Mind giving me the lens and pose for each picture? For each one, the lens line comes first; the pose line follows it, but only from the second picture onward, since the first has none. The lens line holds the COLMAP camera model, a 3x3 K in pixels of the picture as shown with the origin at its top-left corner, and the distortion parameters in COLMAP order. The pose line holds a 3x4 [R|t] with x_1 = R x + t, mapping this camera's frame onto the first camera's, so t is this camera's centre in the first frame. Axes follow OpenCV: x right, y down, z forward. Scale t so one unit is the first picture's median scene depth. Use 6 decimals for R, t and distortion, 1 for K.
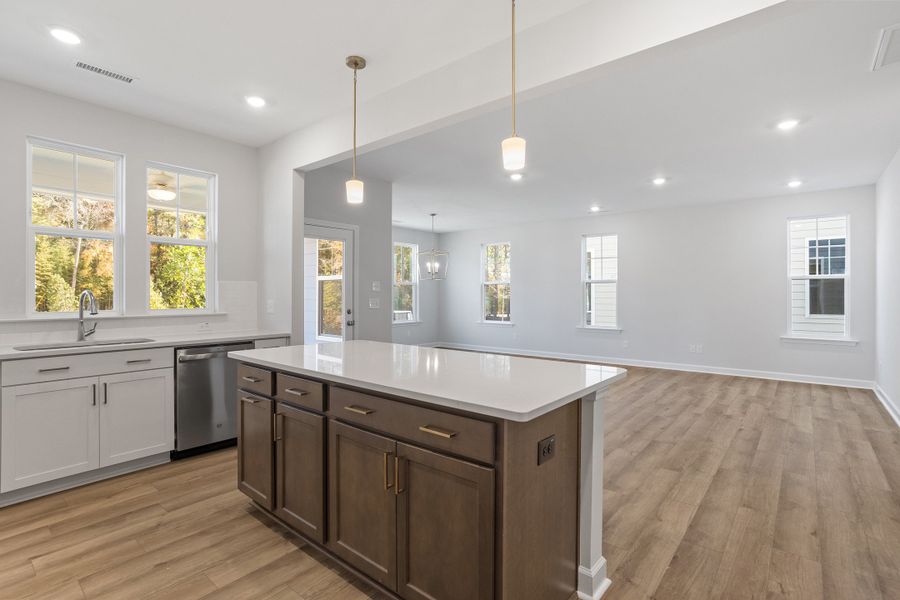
lens RADIAL K [[432.6, 0, 458.6], [0, 432.6, 295.4], [0, 0, 1]] dist [-0.008530, 0.006408]
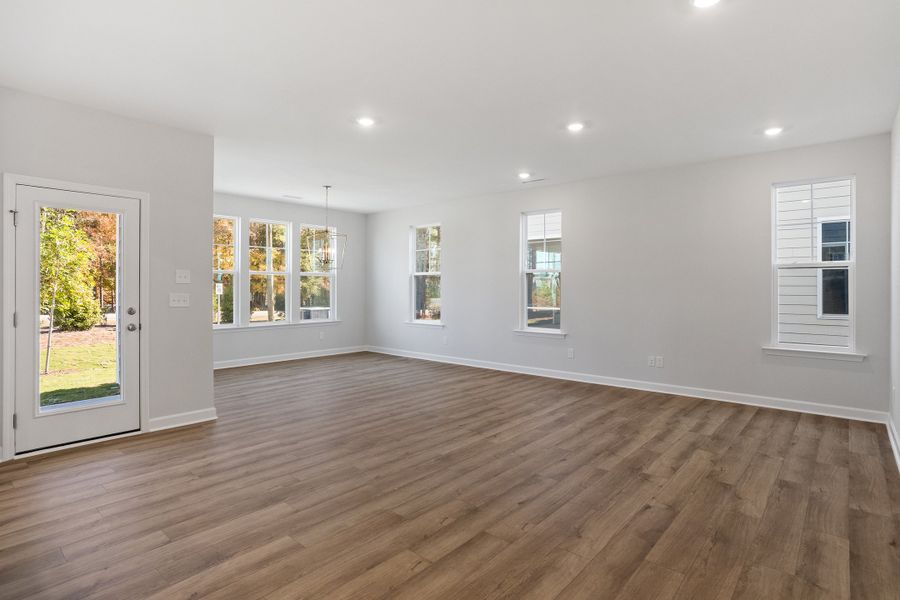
lens RADIAL K [[458.4, 0, 452.3], [0, 458.4, 290.9], [0, 0, 1]] dist [-0.035327, 0.014271]
pose [[0.999120, 0.003260, -0.041814, 0.377836], [-0.003015, 0.999978, 0.005921, -0.003642], [0.041832, -0.005790, 0.999108, 0.319499]]
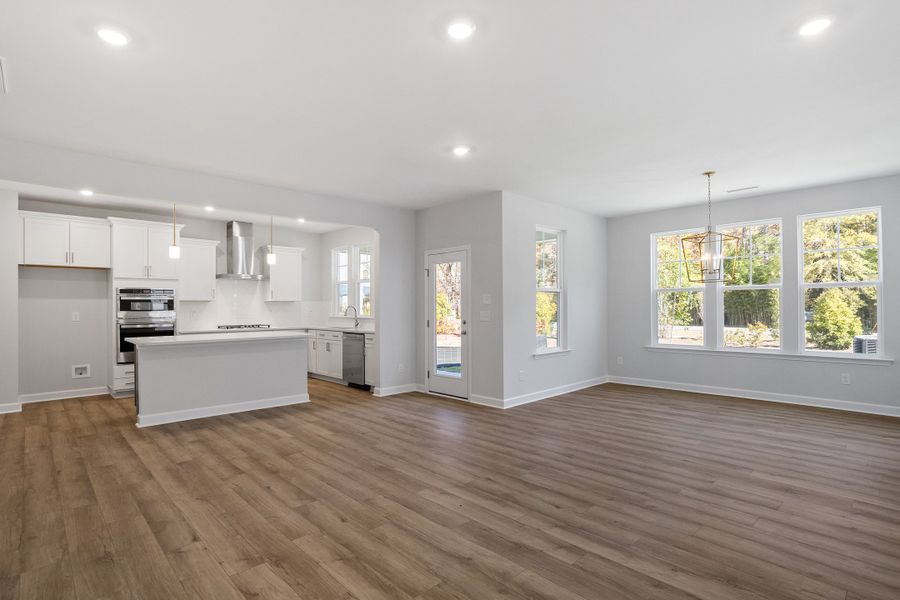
lens RADIAL K [[458.4, 0, 445.7], [0, 458.4, 303.1], [0, 0, 1]] dist [-0.035327, 0.014271]
pose [[-0.144495, -0.007466, -0.989477, 1.149583], [0.004535, 0.999956, -0.008207, -0.004281], [0.989495, -0.005674, -0.144455, 1.350051]]
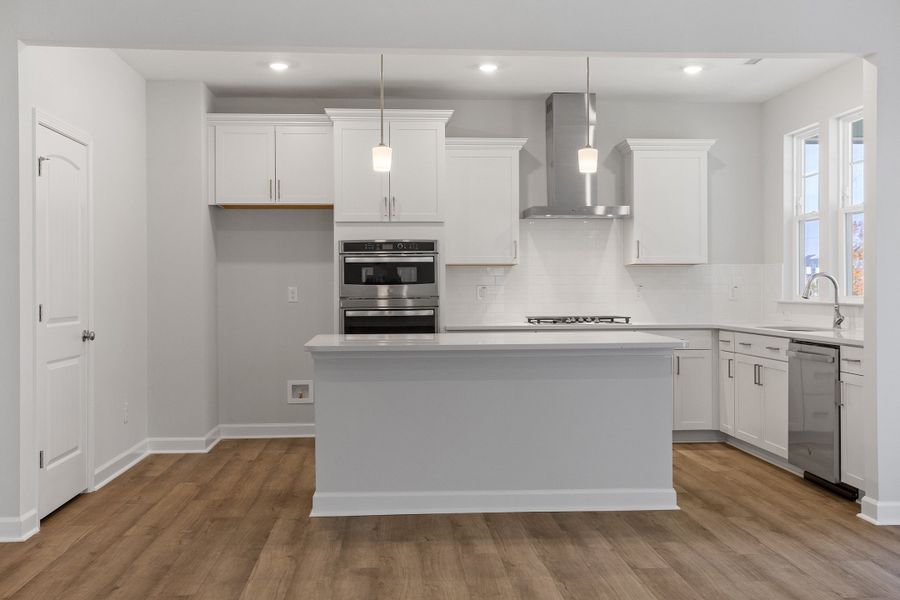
lens RADIAL K [[917.1, 0, 446.5], [0, 917.1, 288.5], [0, 0, 1]] dist [0.050250, 0.000000]
pose [[-0.738919, 0.004575, -0.673779, 0.788734], [0.004286, 0.999989, 0.002089, 0.009349], [0.673781, -0.001345, -0.738930, 1.382316]]
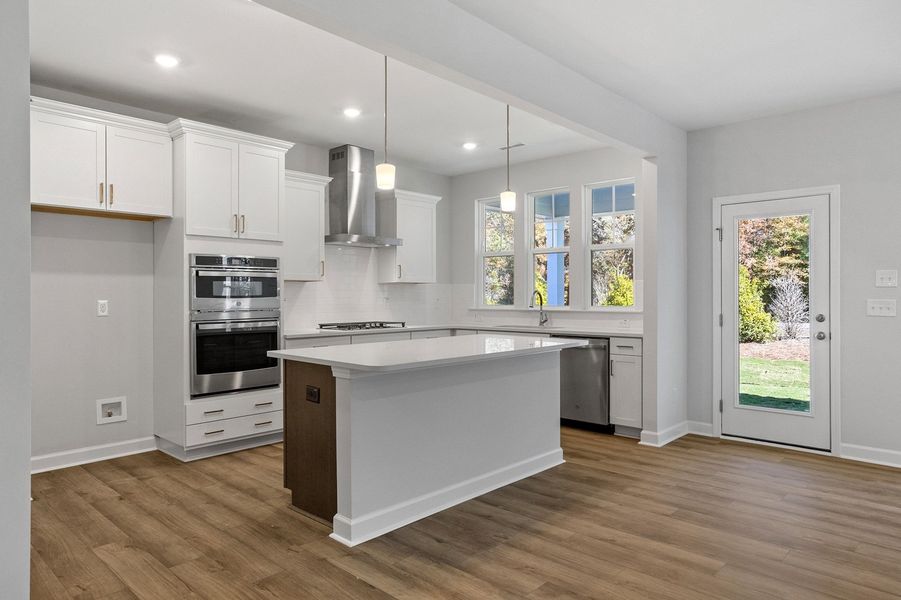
lens RADIAL K [[573.8, 0, 449.5], [0, 573.8, 297.8], [0, 0, 1]] dist [-0.018533, 0.012416]
pose [[-0.078375, 0.003094, -0.996919, 0.797992], [0.001550, 0.999994, 0.002982, 0.002738], [0.996923, -0.001312, -0.078380, 0.599989]]
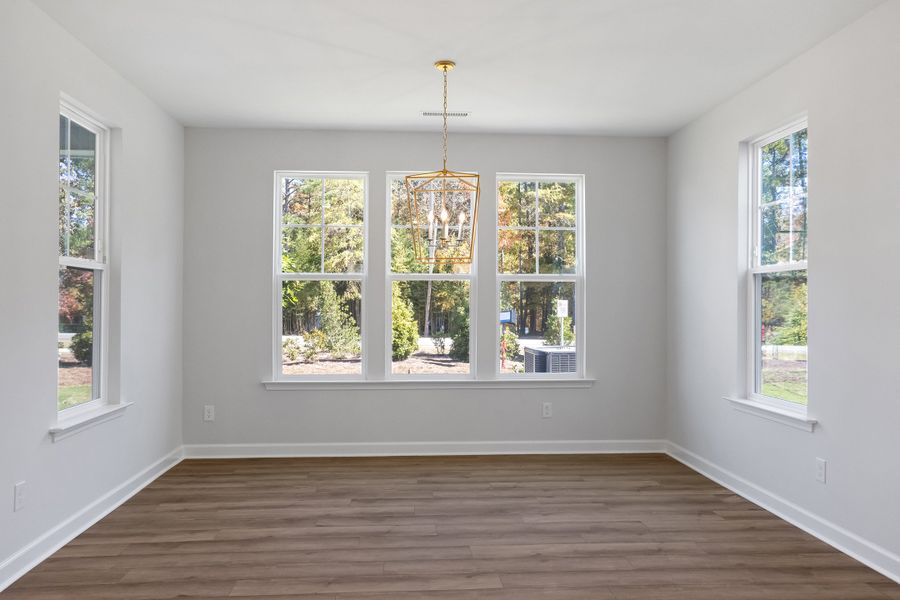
lens RADIAL K [[672.7, 0, 450.0], [0, 672.7, 304.8], [0, 0, 1]] dist [-0.002441, -0.000533]
pose [[0.676784, 0.002656, -0.736177, 0.593986], [-0.005567, 0.999983, -0.001510, -0.004166], [0.736160, 0.005120, 0.676788, 1.219848]]
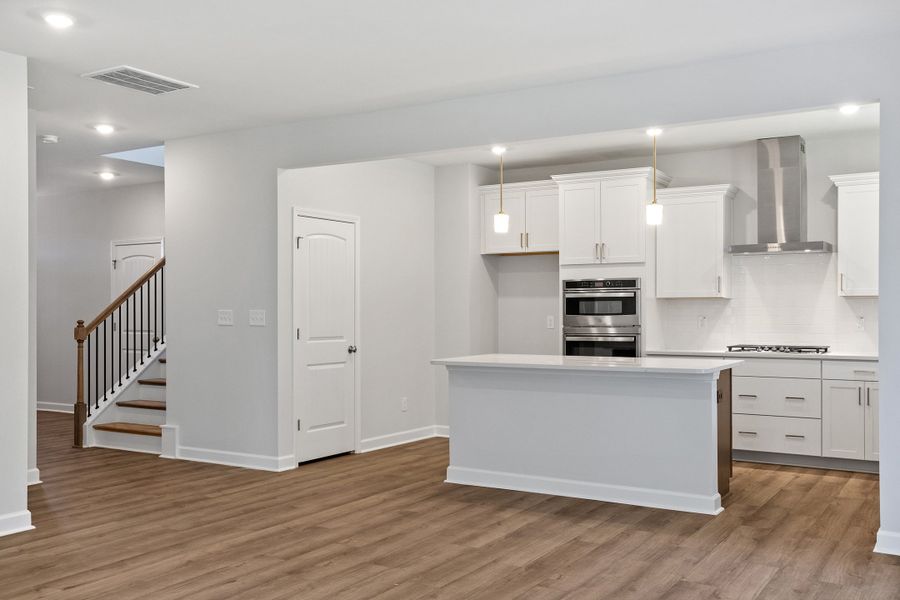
lens RADIAL K [[917.1, 0, 454.8], [0, 917.1, 299.1], [0, 0, 1]] dist [0.050250, 0.000000]
pose [[-0.992399, 0.001699, -0.123054, 0.327594], [0.002781, 0.999959, -0.008618, -0.013042], [0.123034, -0.008894, -0.992363, 2.026598]]
